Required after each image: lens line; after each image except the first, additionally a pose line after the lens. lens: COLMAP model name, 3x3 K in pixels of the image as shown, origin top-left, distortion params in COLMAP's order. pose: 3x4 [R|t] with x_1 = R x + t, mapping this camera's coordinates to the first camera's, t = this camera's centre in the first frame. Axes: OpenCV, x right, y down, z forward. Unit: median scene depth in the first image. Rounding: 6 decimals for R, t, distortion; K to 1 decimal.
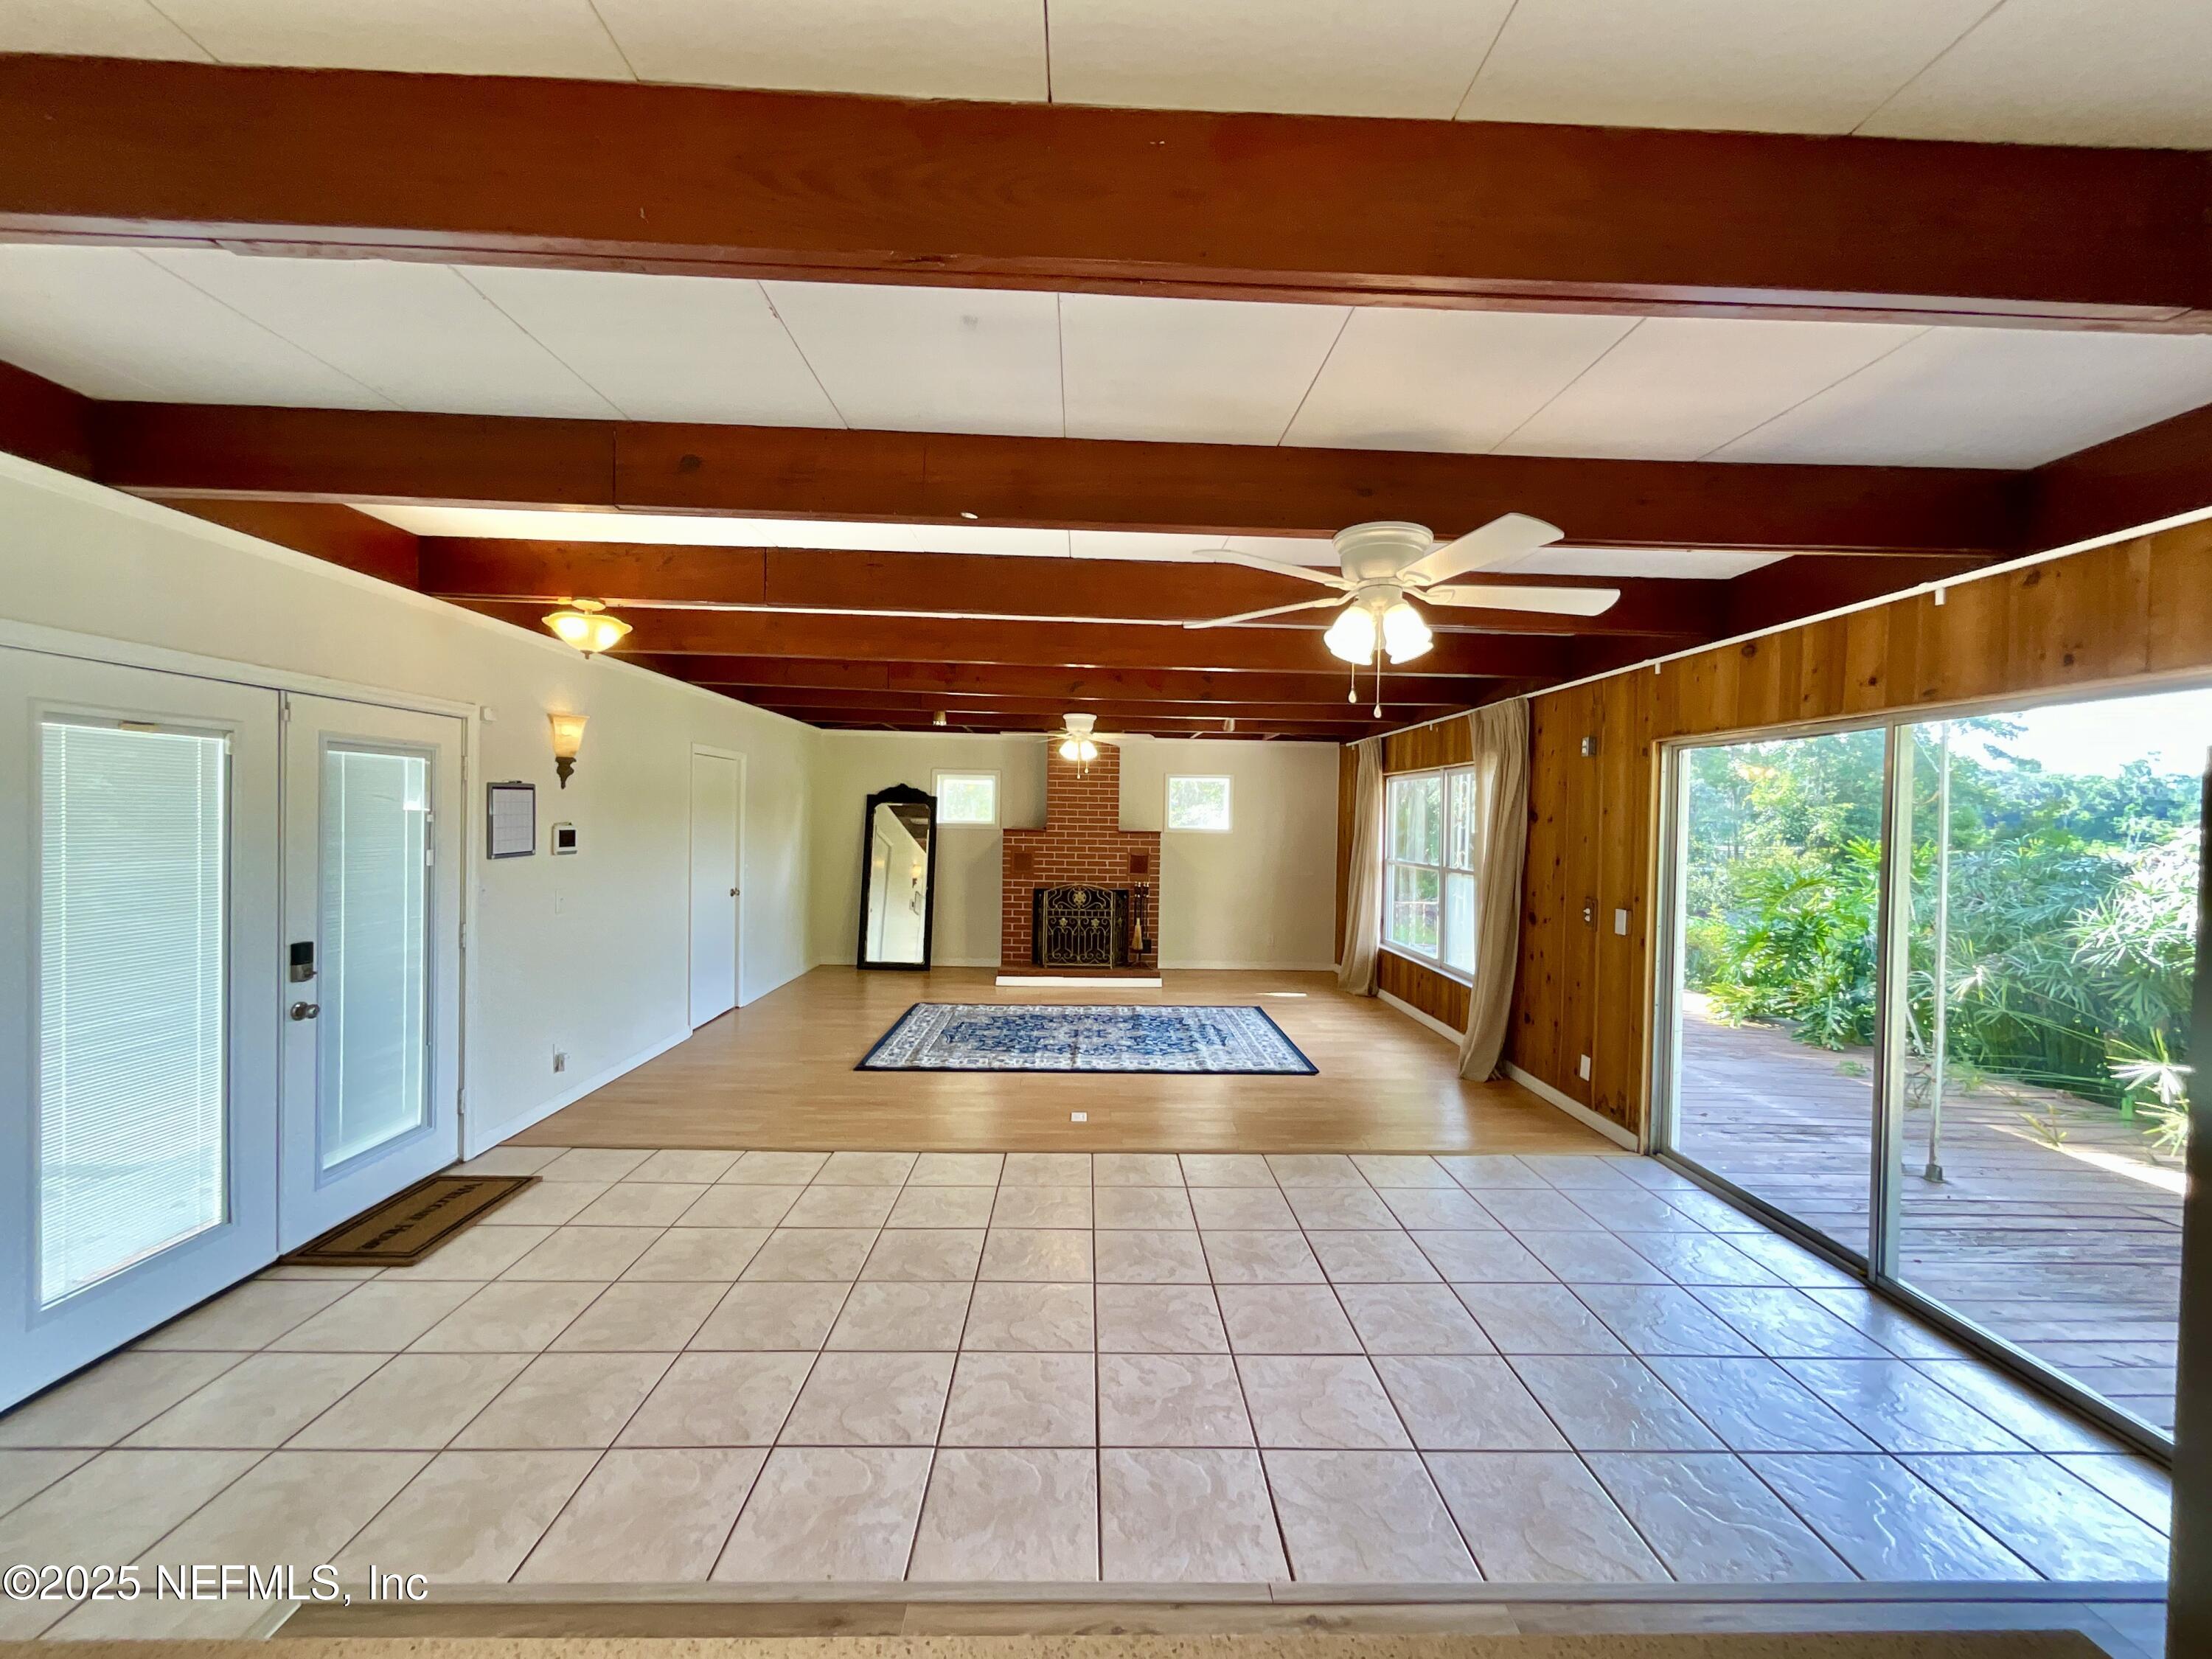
lens RADIAL K [[900.4, 0, 1107.3], [0, 900.4, 832.5], [0, 0, 1]] dist [-0.001884, -0.000335]
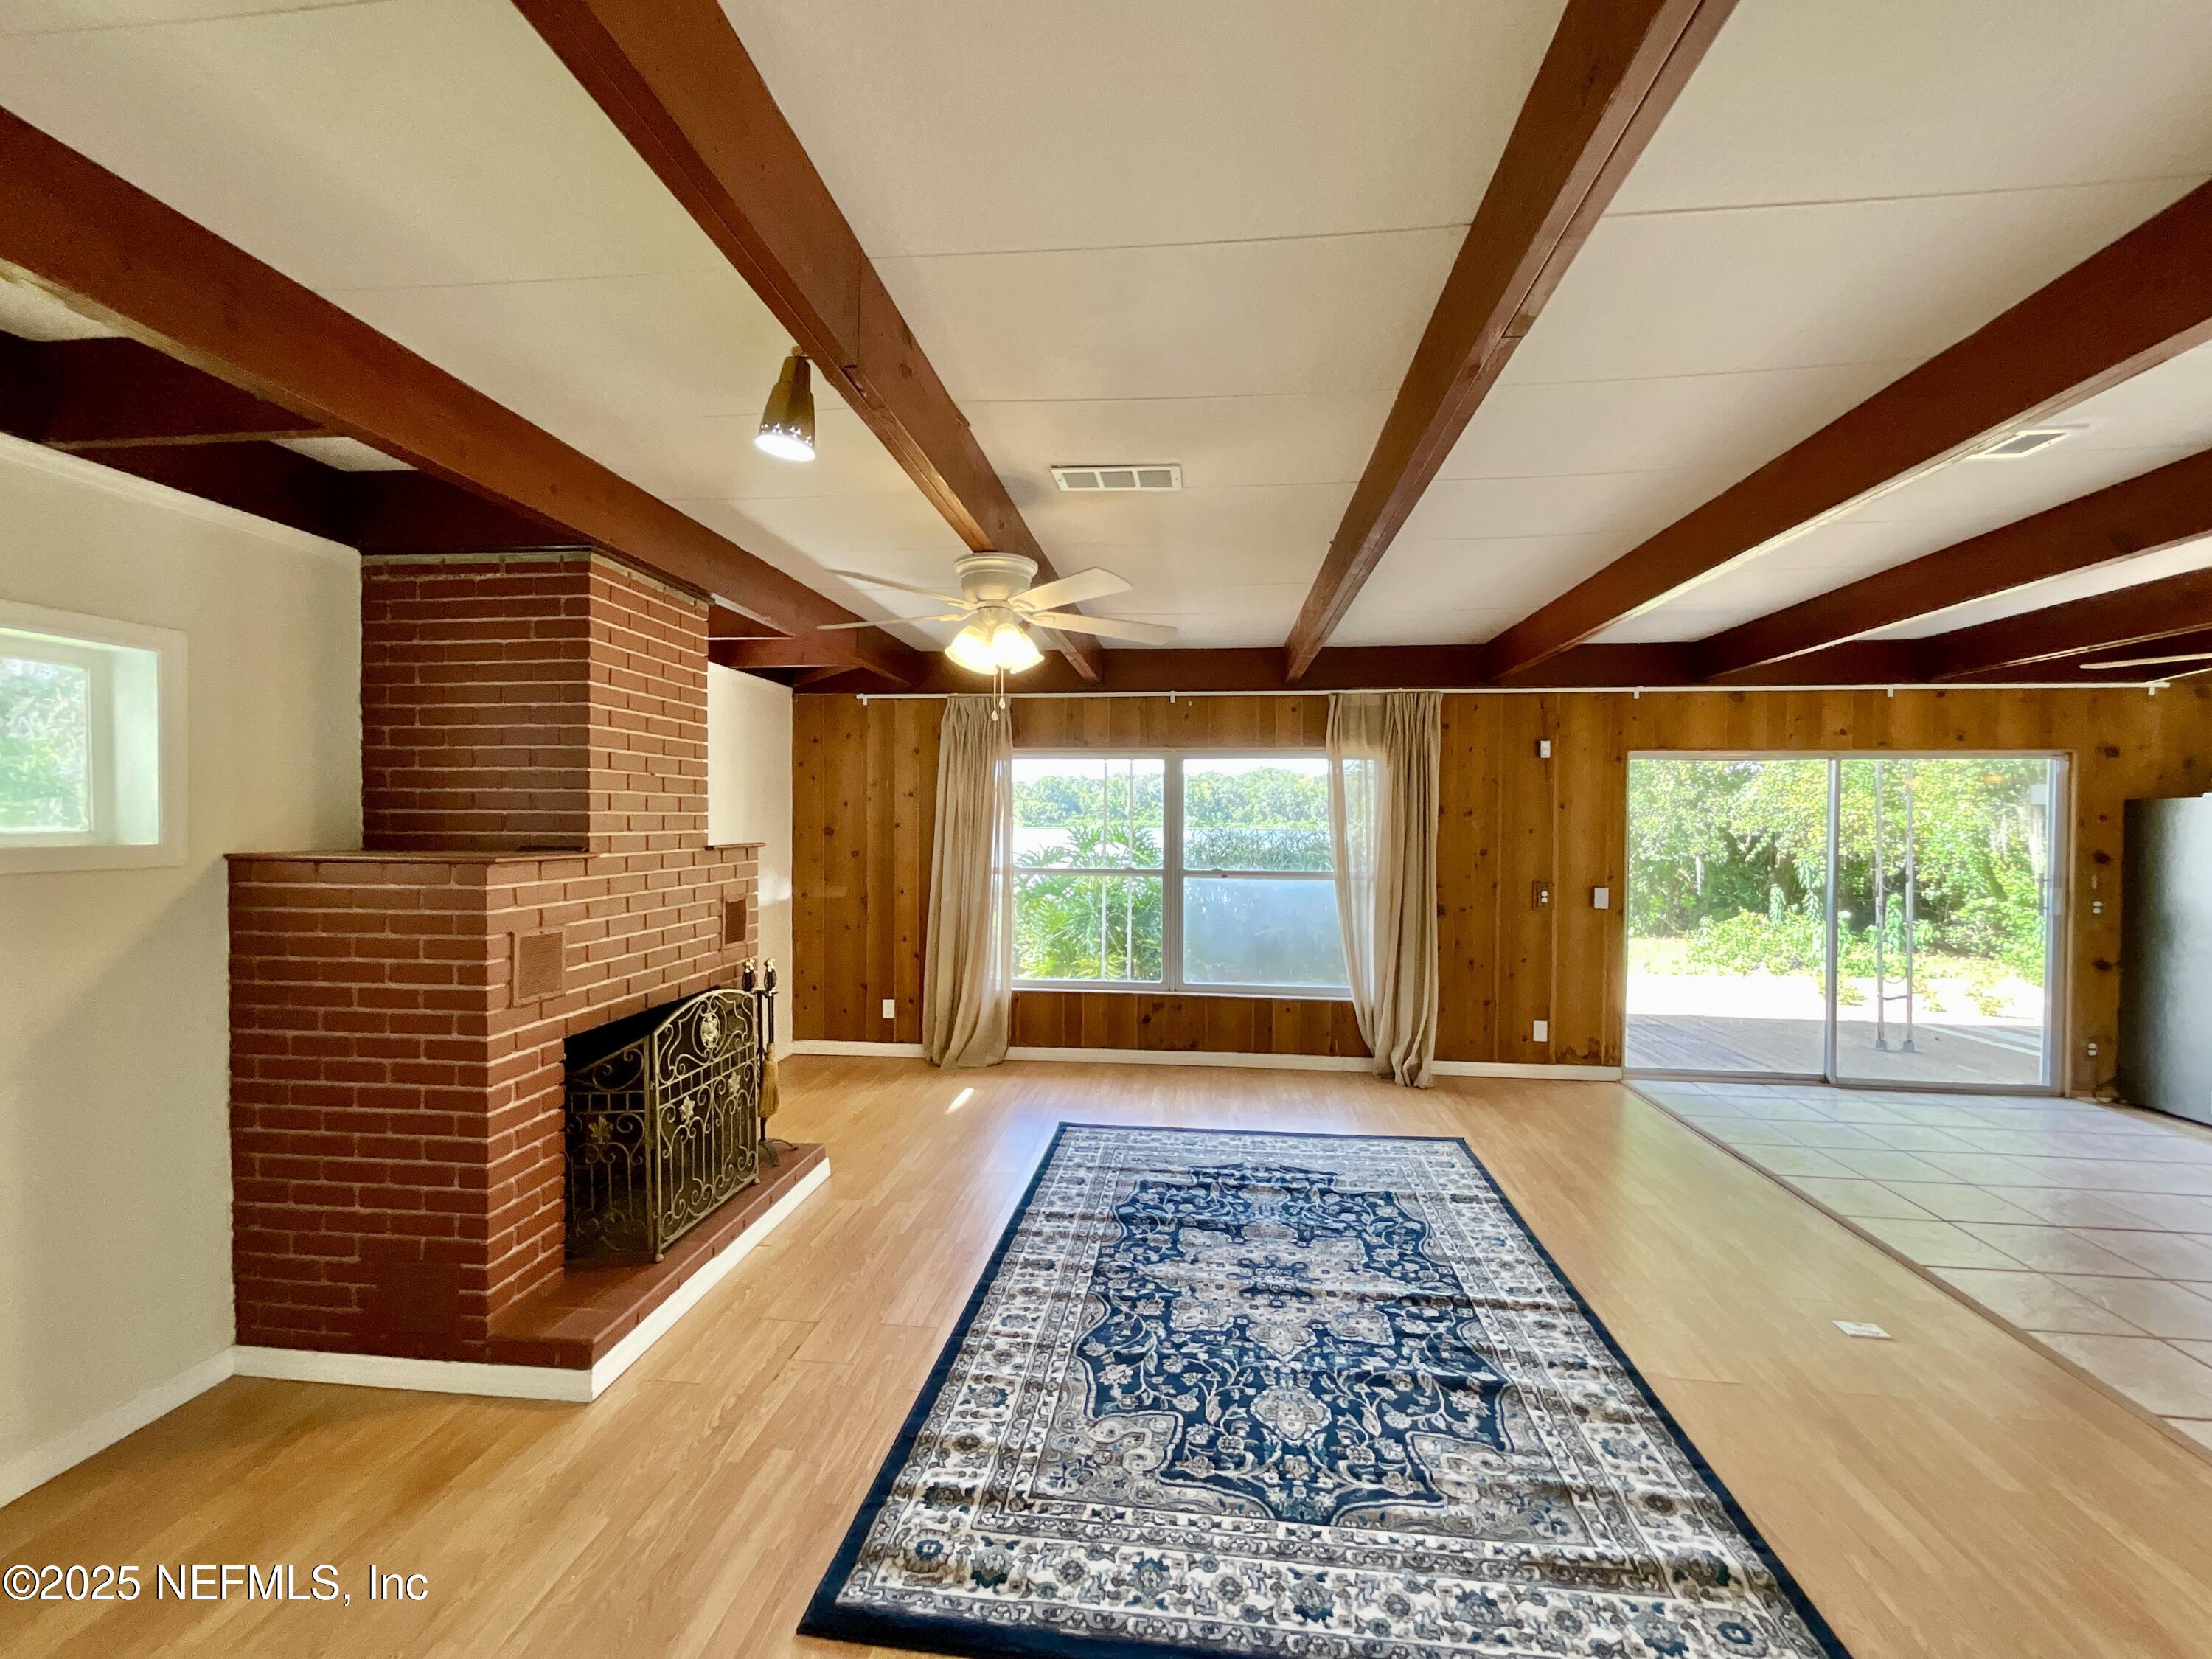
lens RADIAL K [[898.9, 0, 1105.4], [0, 898.9, 836.2], [0, 0, 1]] dist [-0.010976, 0.008622]
pose [[0.136980, -0.037763, 0.989854, -0.569759], [0.013424, 0.999252, 0.036264, -0.029365], [-0.990483, 0.008320, 0.137385, 1.196775]]
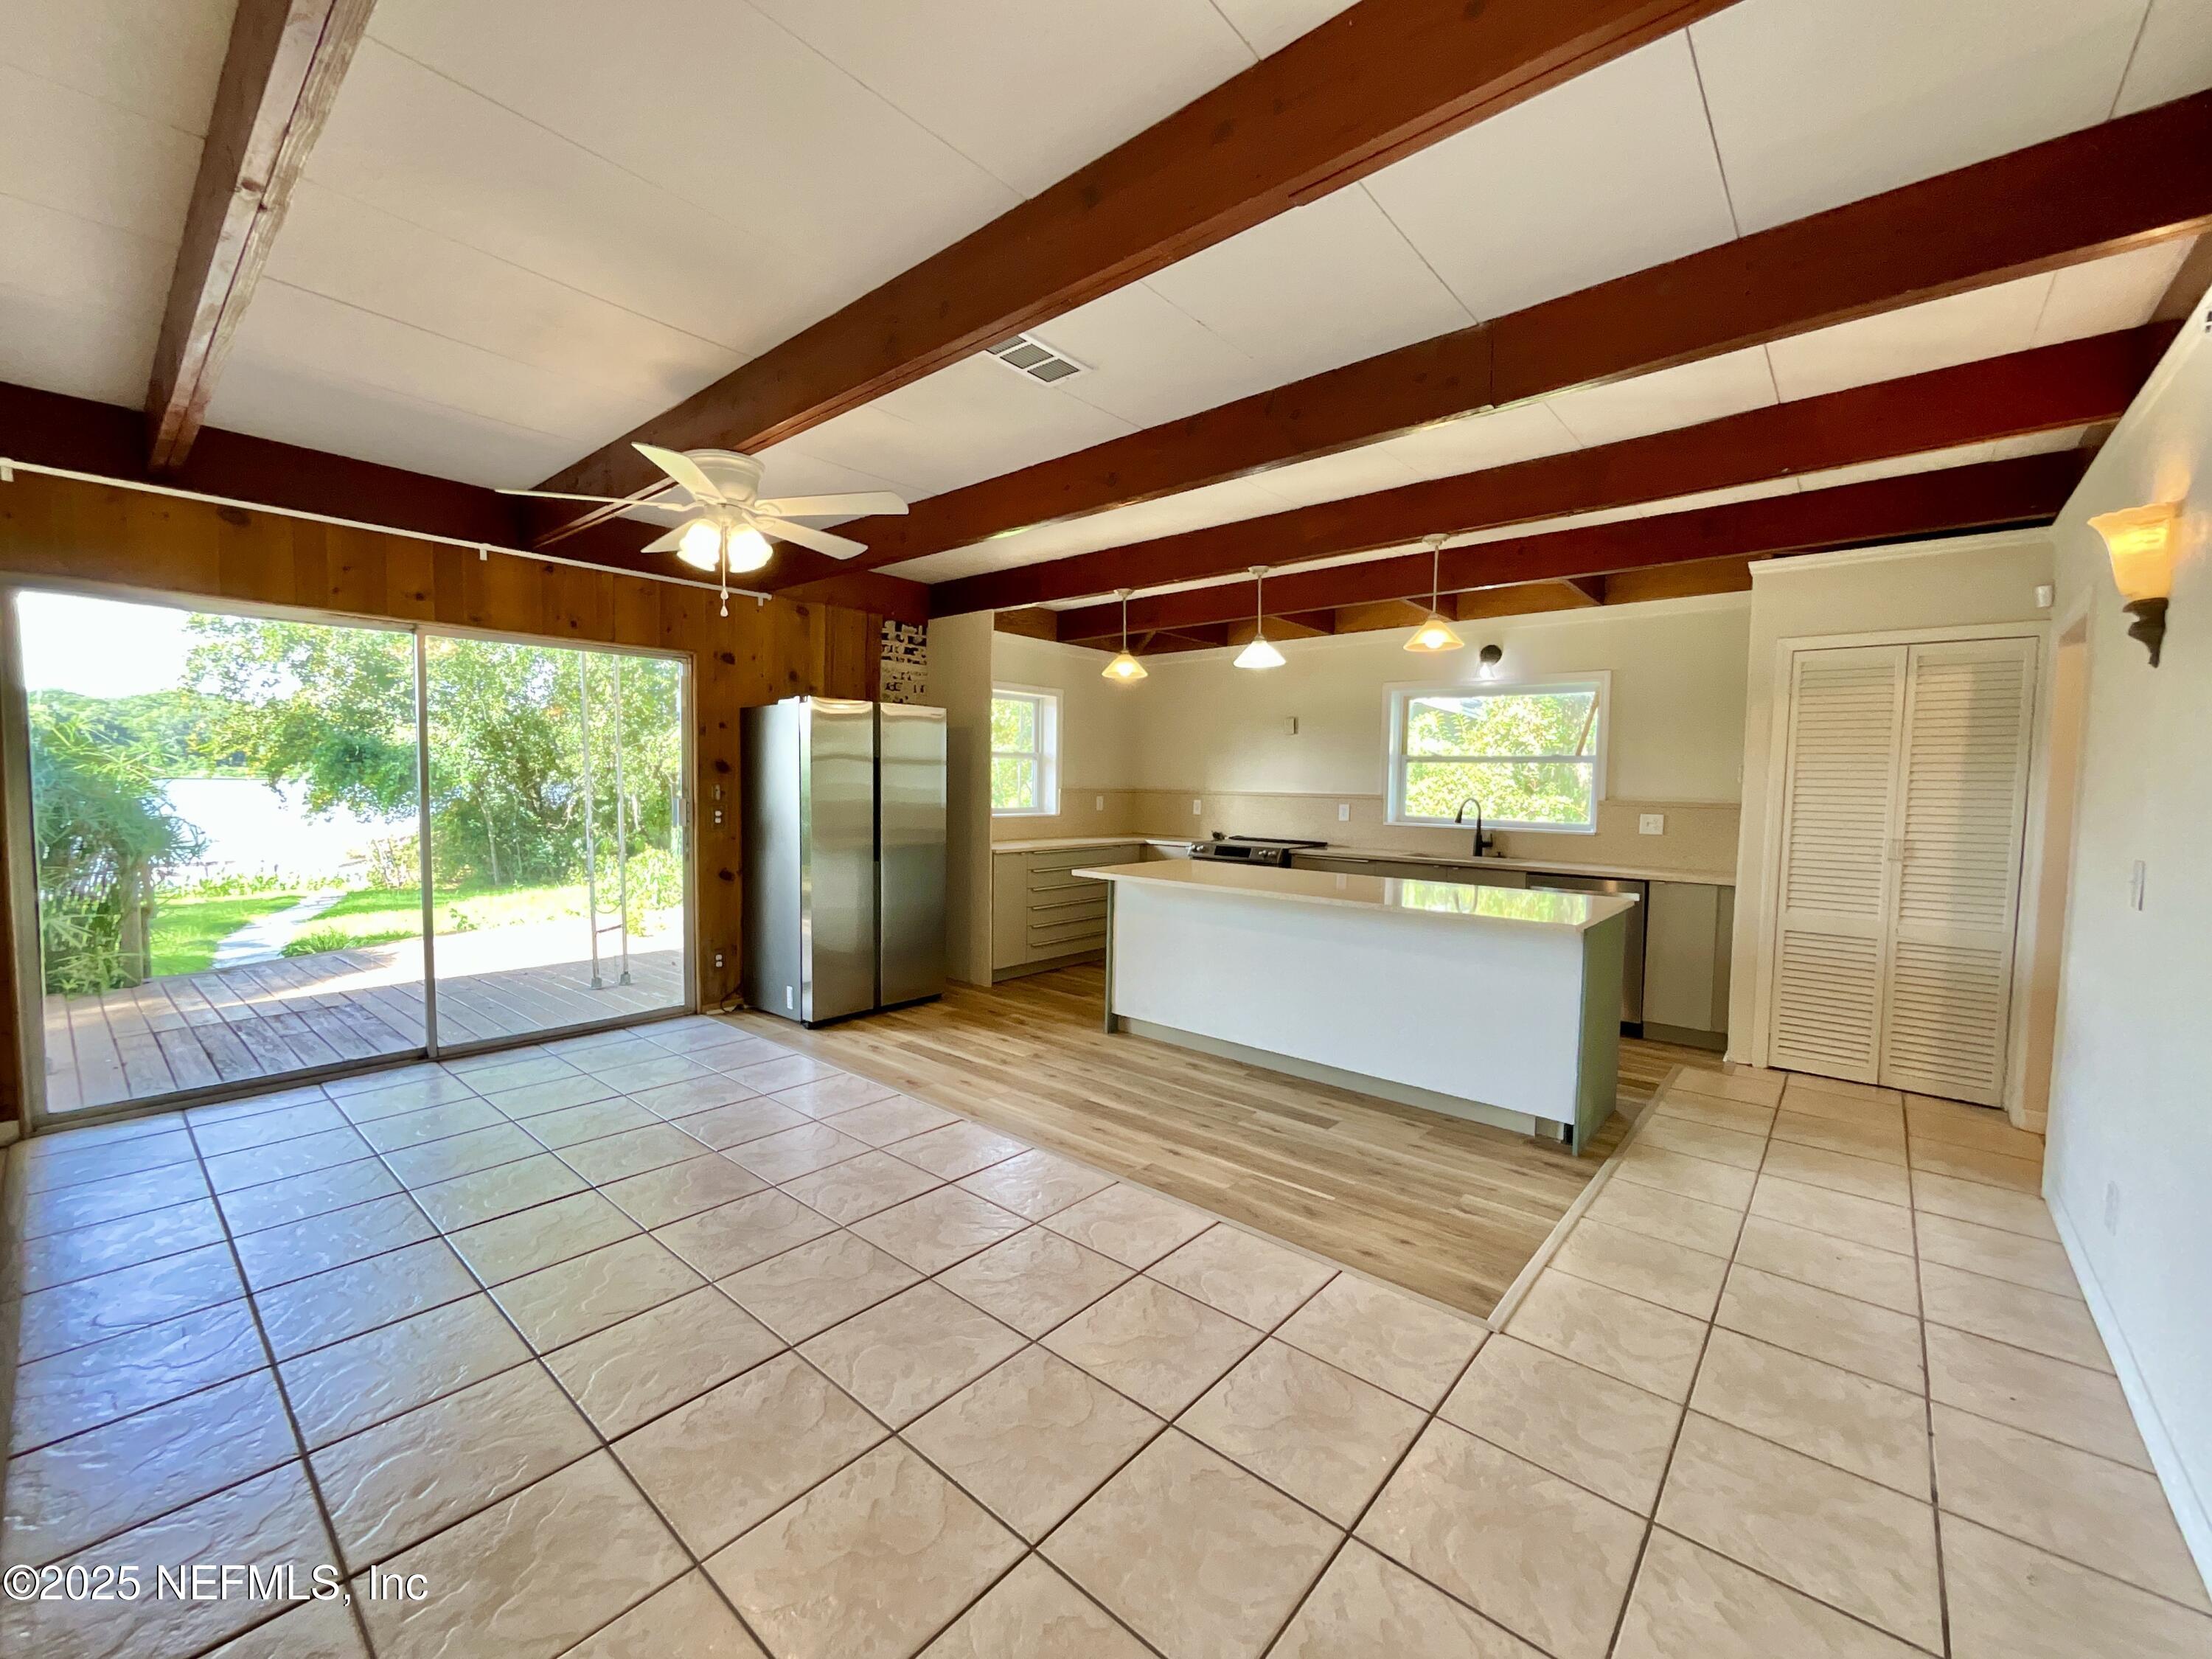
lens RADIAL K [[899.2, 0, 1102.4], [0, 899.2, 833.7], [0, 0, 1]] dist [-0.000244, 0.000474]
pose [[-0.738900, -0.071680, 0.669991, -0.415742], [-0.017722, 0.996049, 0.087020, 0.021566], [-0.673582, 0.052425, -0.737251, 0.727211]]
